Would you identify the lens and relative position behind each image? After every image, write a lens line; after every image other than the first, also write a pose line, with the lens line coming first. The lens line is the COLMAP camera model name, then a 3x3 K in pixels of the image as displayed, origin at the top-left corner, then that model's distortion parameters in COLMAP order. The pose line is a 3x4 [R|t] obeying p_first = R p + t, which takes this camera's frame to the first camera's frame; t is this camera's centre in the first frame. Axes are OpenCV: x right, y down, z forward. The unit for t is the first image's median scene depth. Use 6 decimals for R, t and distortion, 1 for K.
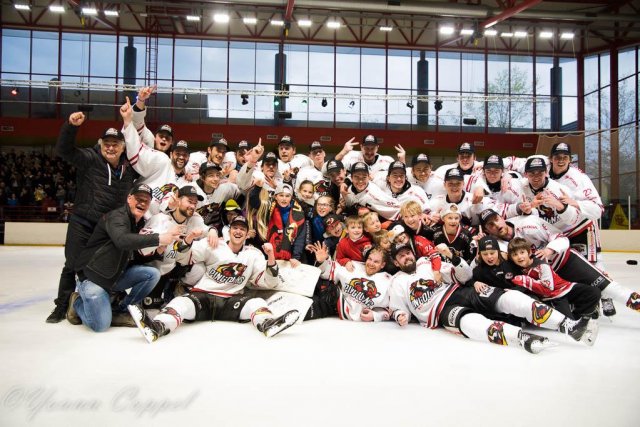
lens RADIAL K [[444.2, 0, 320.6], [0, 444.2, 214.4], [0, 0, 1]] dist [-0.002900, 0.012885]
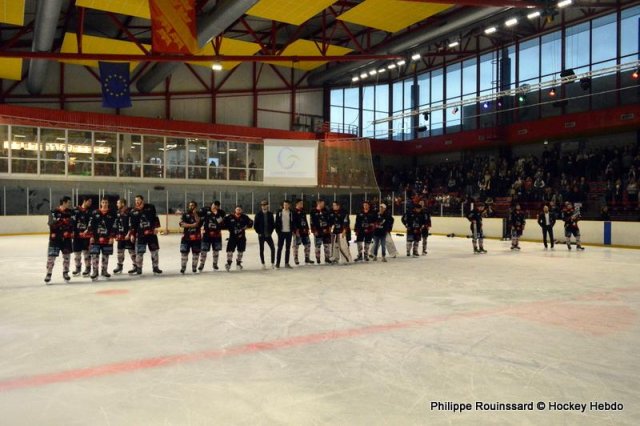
lens RADIAL K [[521.8, 0, 319.8], [0, 521.8, 208.5], [0, 0, 1]] dist [0.005039, 0.007037]
pose [[0.404971, -0.000937, -0.914329, 0.796452], [-0.007545, 0.999962, -0.004366, 0.018881], [0.914298, 0.008667, 0.404949, 0.052198]]
